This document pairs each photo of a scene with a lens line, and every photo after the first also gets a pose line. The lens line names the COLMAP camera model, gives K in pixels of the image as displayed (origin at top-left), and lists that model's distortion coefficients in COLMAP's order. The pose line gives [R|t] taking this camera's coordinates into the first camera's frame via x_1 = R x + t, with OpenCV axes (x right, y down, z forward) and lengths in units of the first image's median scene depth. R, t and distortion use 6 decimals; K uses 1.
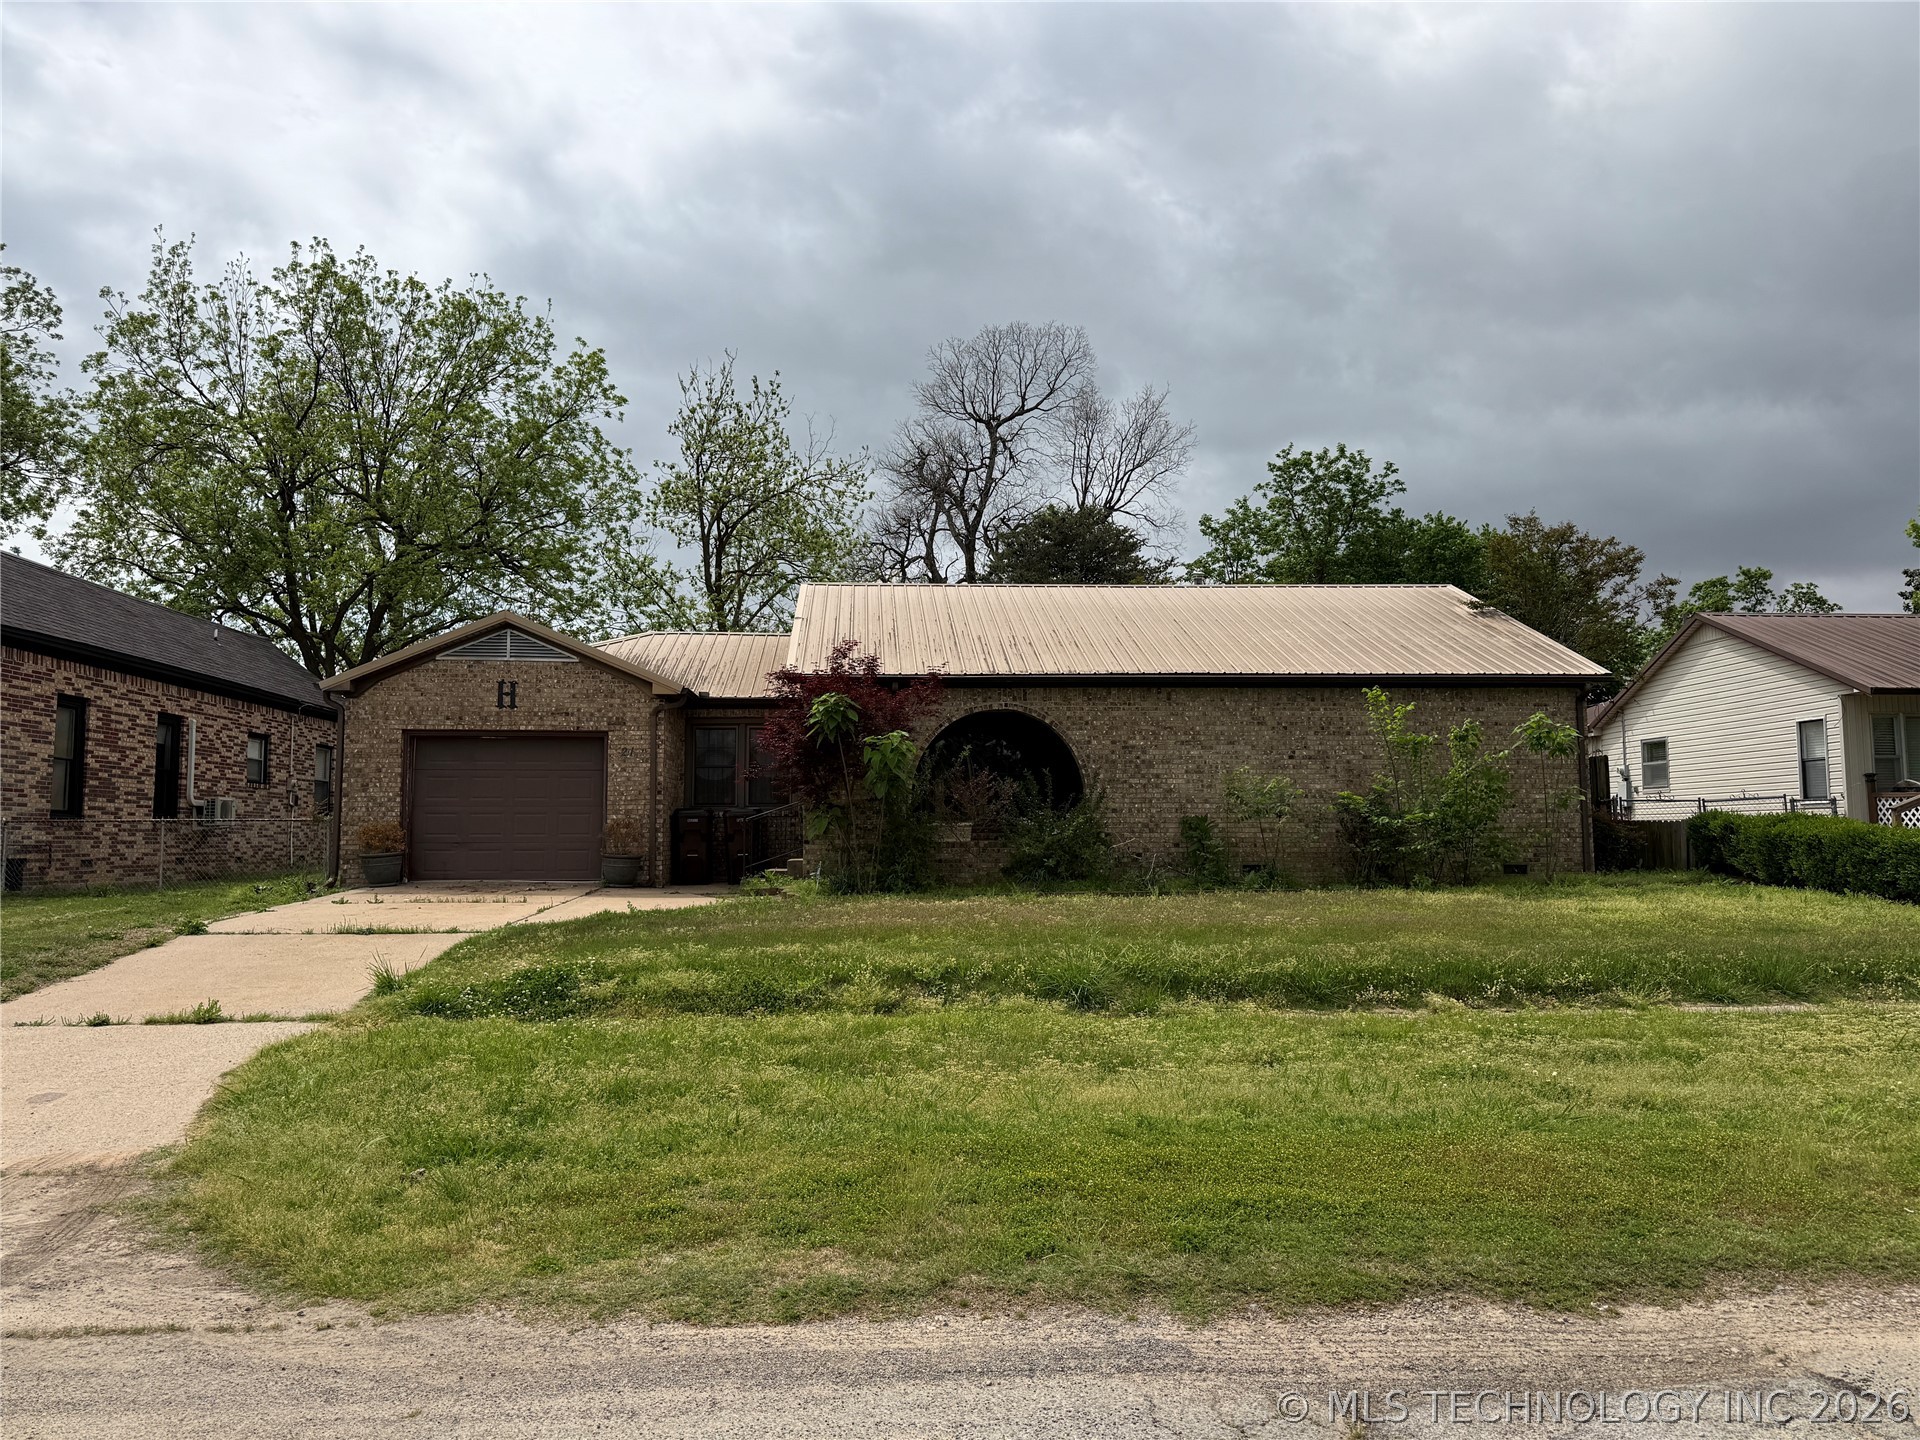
lens RADIAL K [[1341.7, 0, 958.3], [0, 1341.7, 763.7], [0, 0, 1]] dist [0.057881, -0.002097]
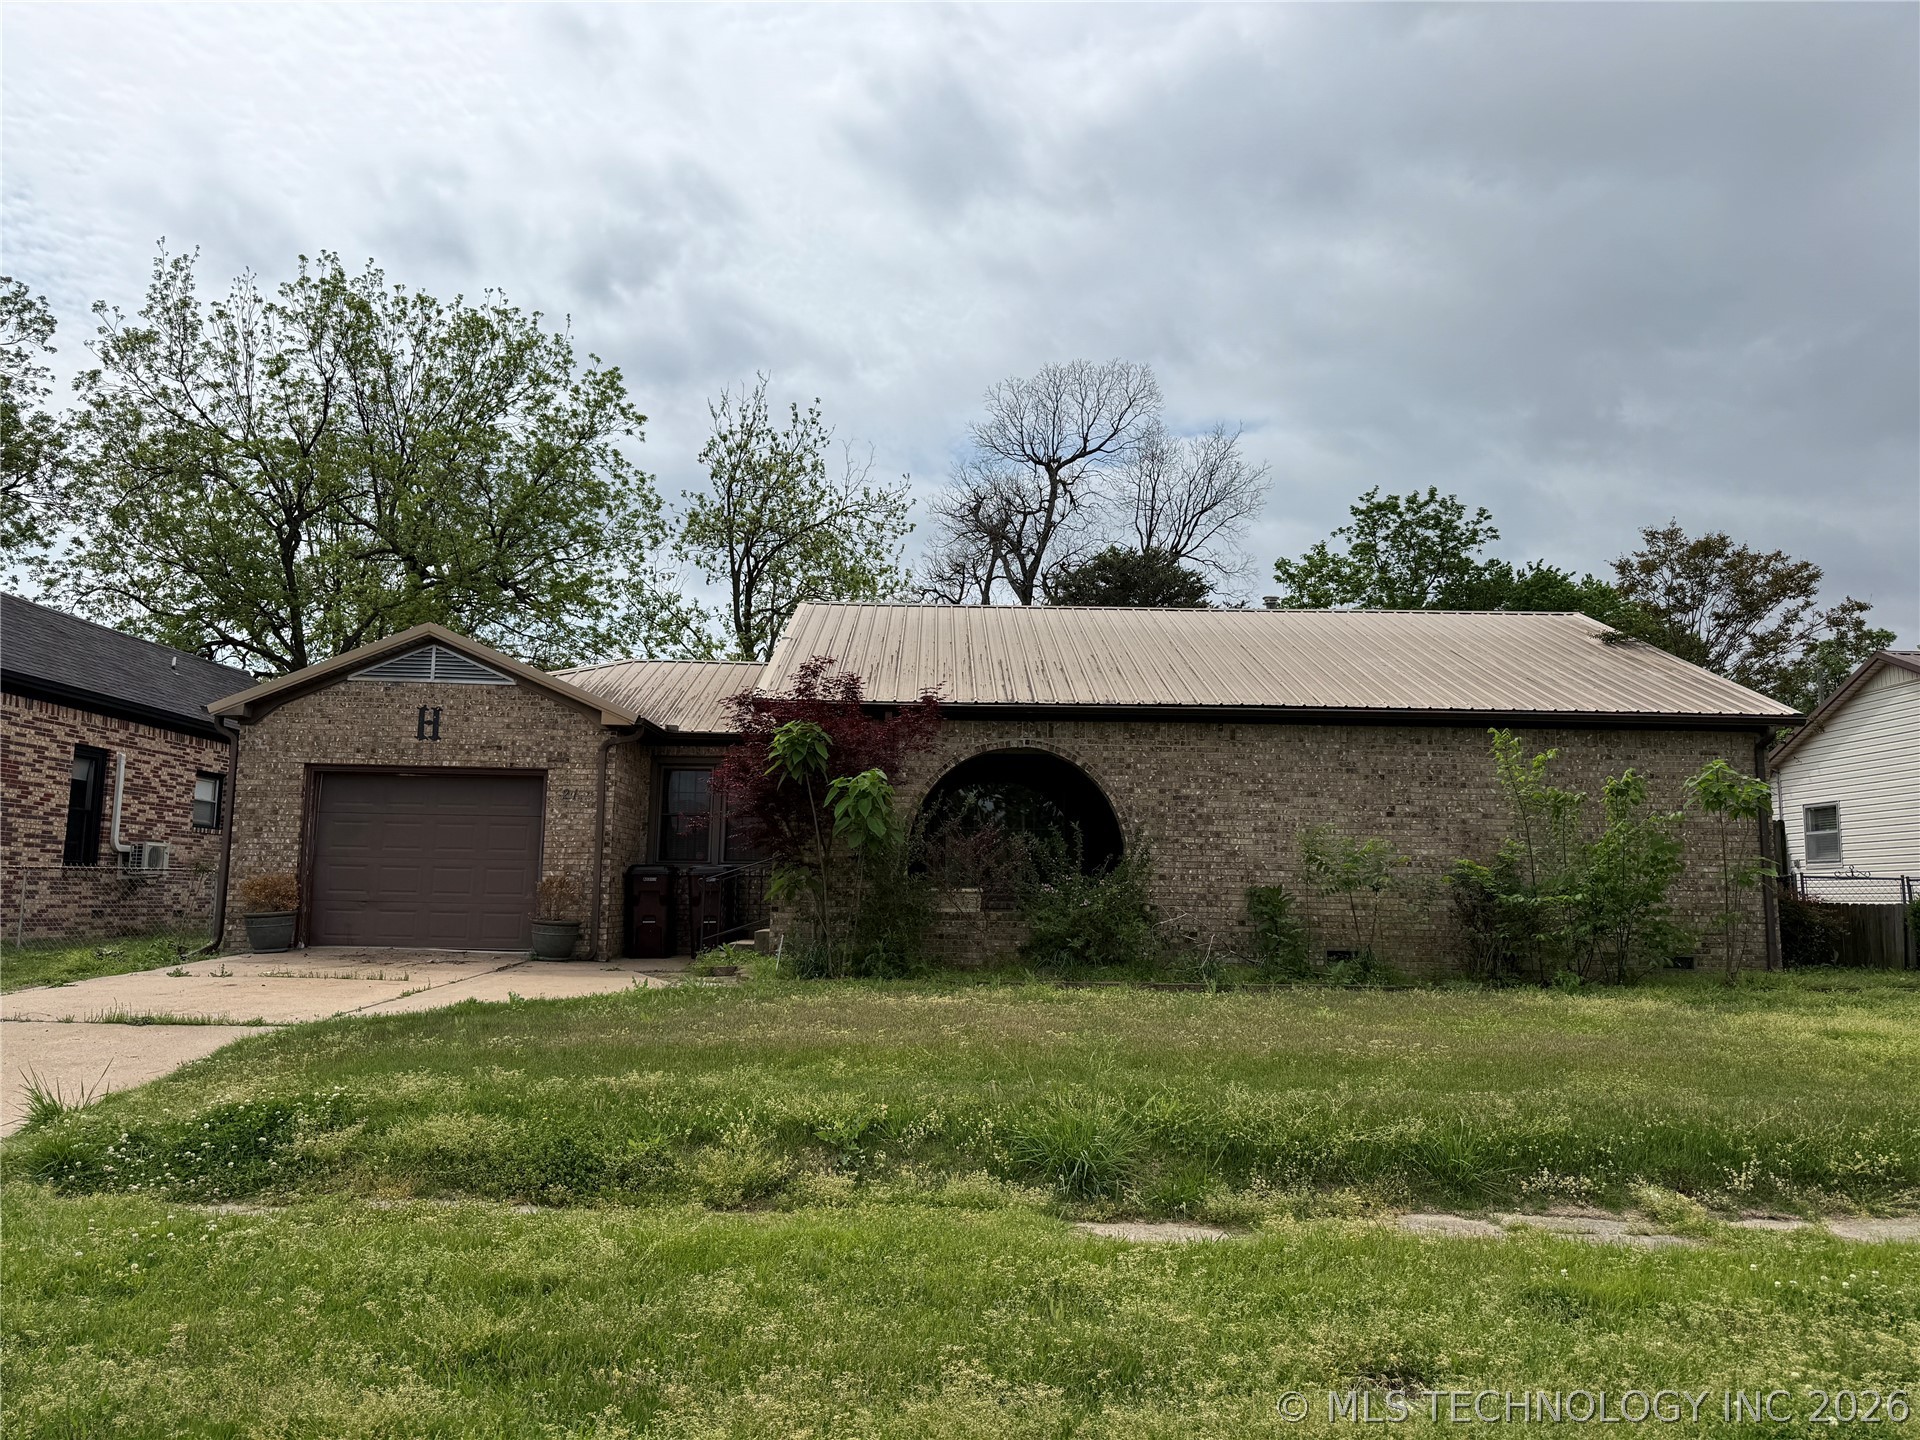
lens RADIAL K [[1351.3, 0, 953.1], [0, 1351.3, 744.0], [0, 0, 1]] dist [0.060268, -0.086822]
pose [[0.998439, 0.014063, -0.054054, 0.030359], [-0.017251, 0.998110, -0.058973, 0.004870], [0.053123, 0.059814, 0.996795, 0.167857]]
